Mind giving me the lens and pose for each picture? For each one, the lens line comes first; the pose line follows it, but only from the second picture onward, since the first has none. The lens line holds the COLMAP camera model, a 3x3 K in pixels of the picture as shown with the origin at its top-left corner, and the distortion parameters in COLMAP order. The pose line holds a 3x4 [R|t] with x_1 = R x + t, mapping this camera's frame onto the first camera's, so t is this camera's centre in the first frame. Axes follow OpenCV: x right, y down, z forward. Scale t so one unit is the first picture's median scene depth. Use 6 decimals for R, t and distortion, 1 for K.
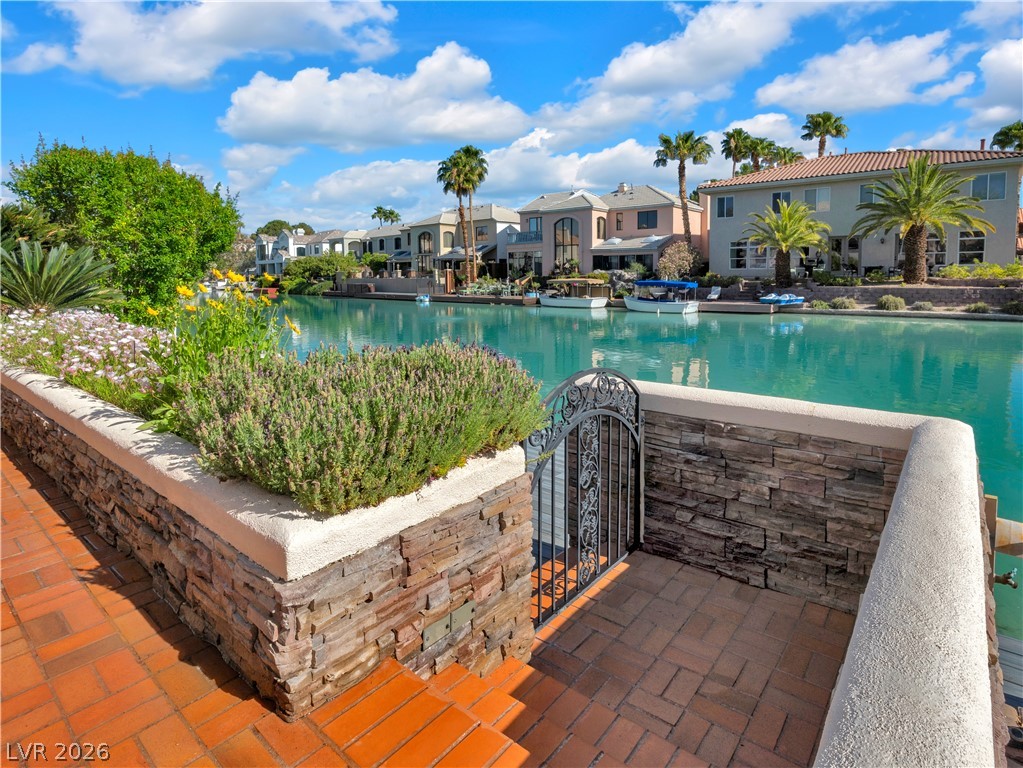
lens RADIAL K [[553.7, 0, 502.9], [0, 553.7, 312.3], [0, 0, 1]] dist [-0.007999, -0.001253]
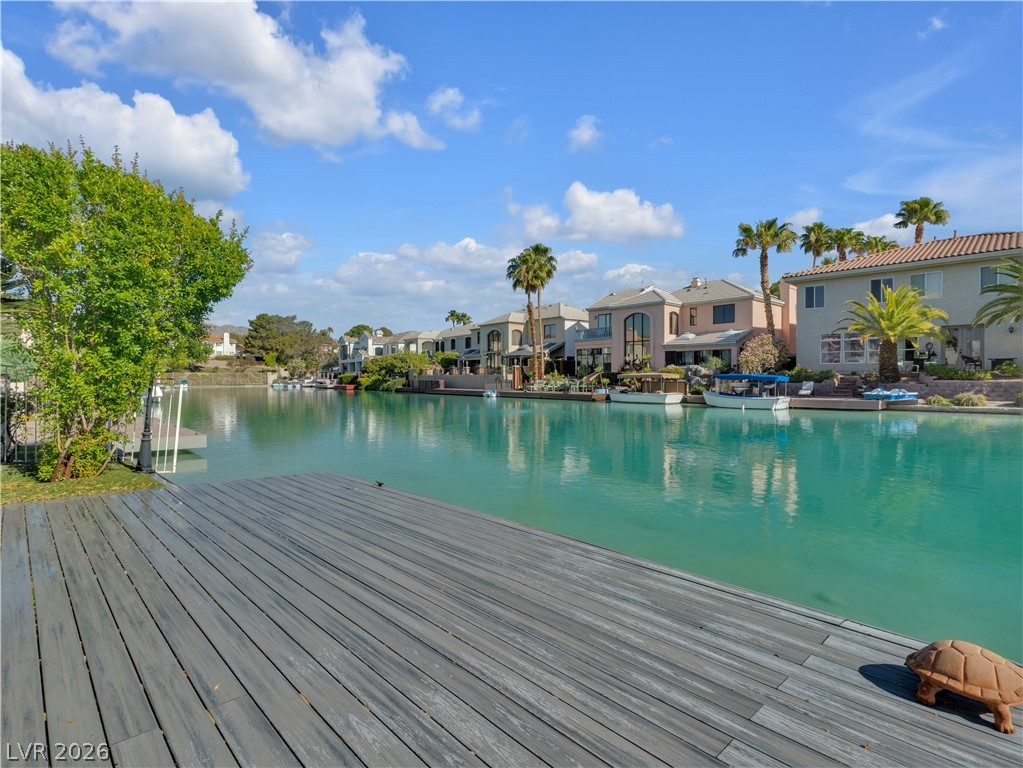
lens RADIAL K [[529.2, 0, 505.3], [0, 529.2, 385.1], [0, 0, 1]] dist [-0.010420, 0.005255]
pose [[0.992803, 0.008653, -0.119448, -0.004497], [-0.014809, 0.998602, -0.050751, 0.008966], [0.118842, 0.052155, 0.991542, 0.065781]]
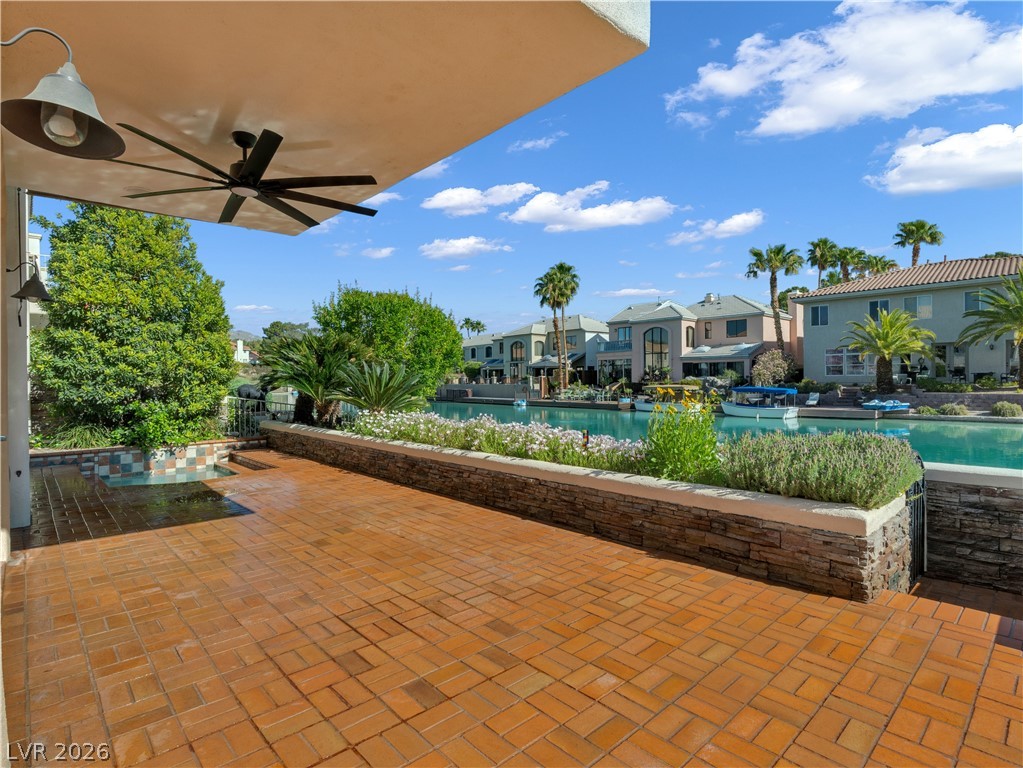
lens RADIAL K [[529.2, 0, 509.3], [0, 529.2, 385.7], [0, 0, 1]] dist [-0.010420, 0.005255]
pose [[0.992127, 0.000306, -0.125232, -0.045942], [-0.007515, 0.998340, -0.057098, 0.000716], [0.125007, 0.057590, 0.990483, -0.038352]]
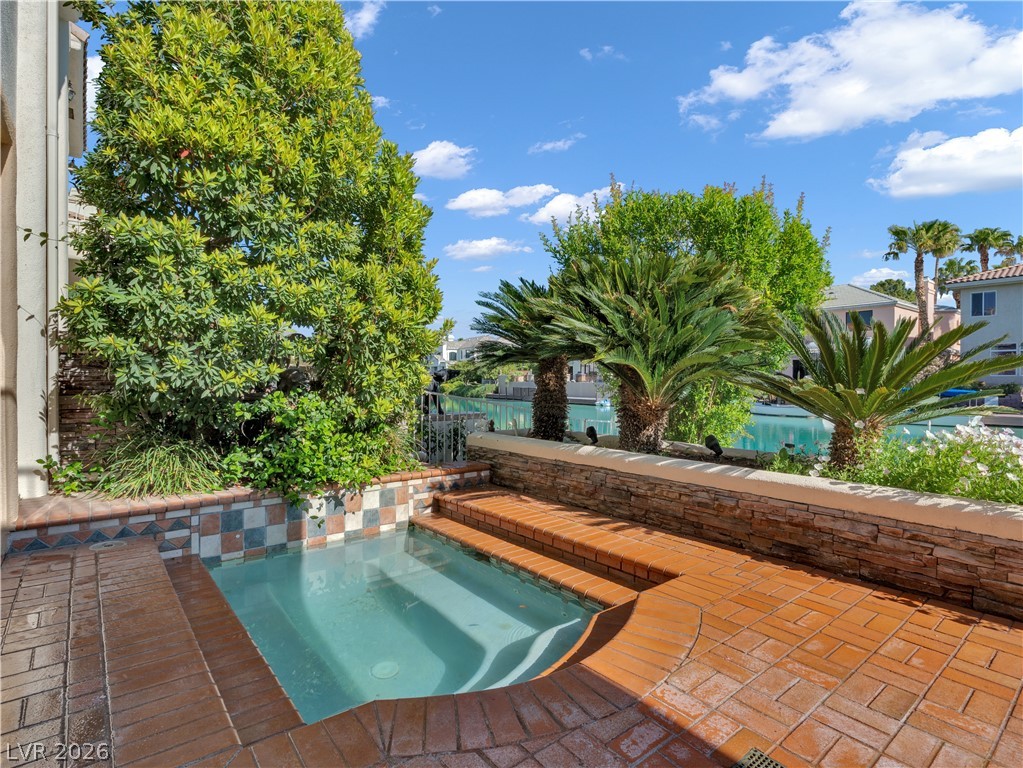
lens RADIAL K [[529.2, 0, 515.5], [0, 529.2, 385.0], [0, 0, 1]] dist [-0.010420, 0.005255]
pose [[0.981811, 0.011597, -0.189504, -0.150779], [-0.022479, 0.998213, -0.055374, -0.001014], [0.188523, 0.058627, 0.980317, 0.057767]]
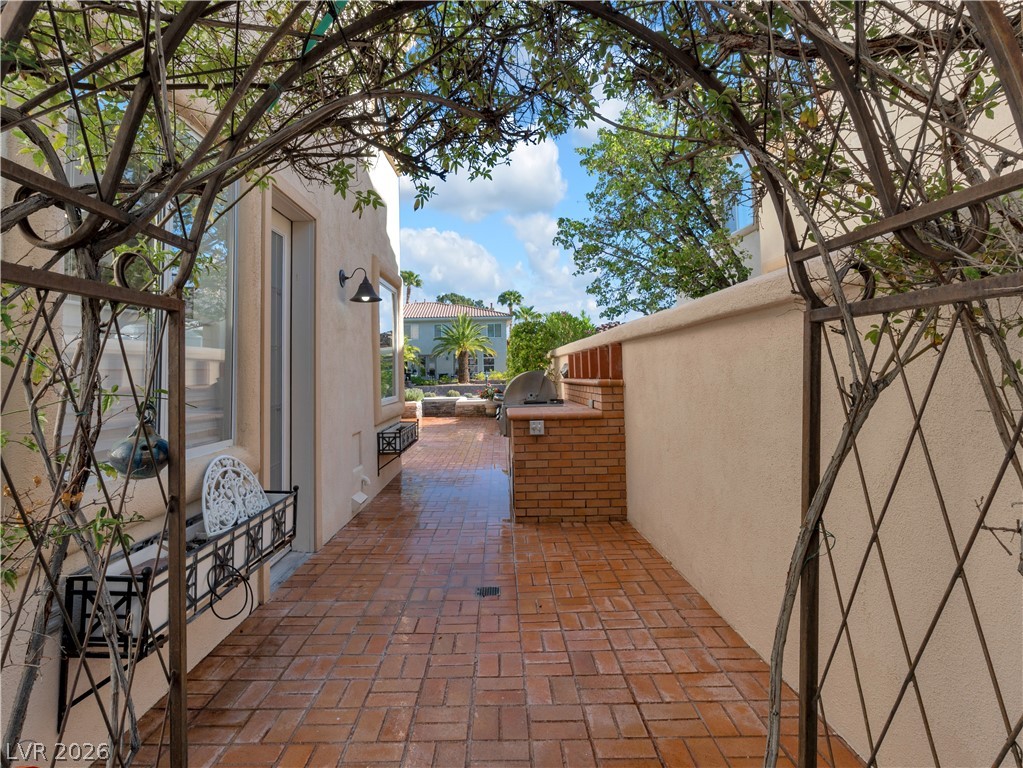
lens RADIAL K [[529.2, 0, 515.7], [0, 529.2, 374.7], [0, 0, 1]] dist [-0.010420, 0.005255]
pose [[0.741193, -0.004740, 0.671275, -0.185175], [0.056122, 0.996912, -0.054928, 0.015969], [-0.668941, 0.078386, 0.739170, -0.253871]]
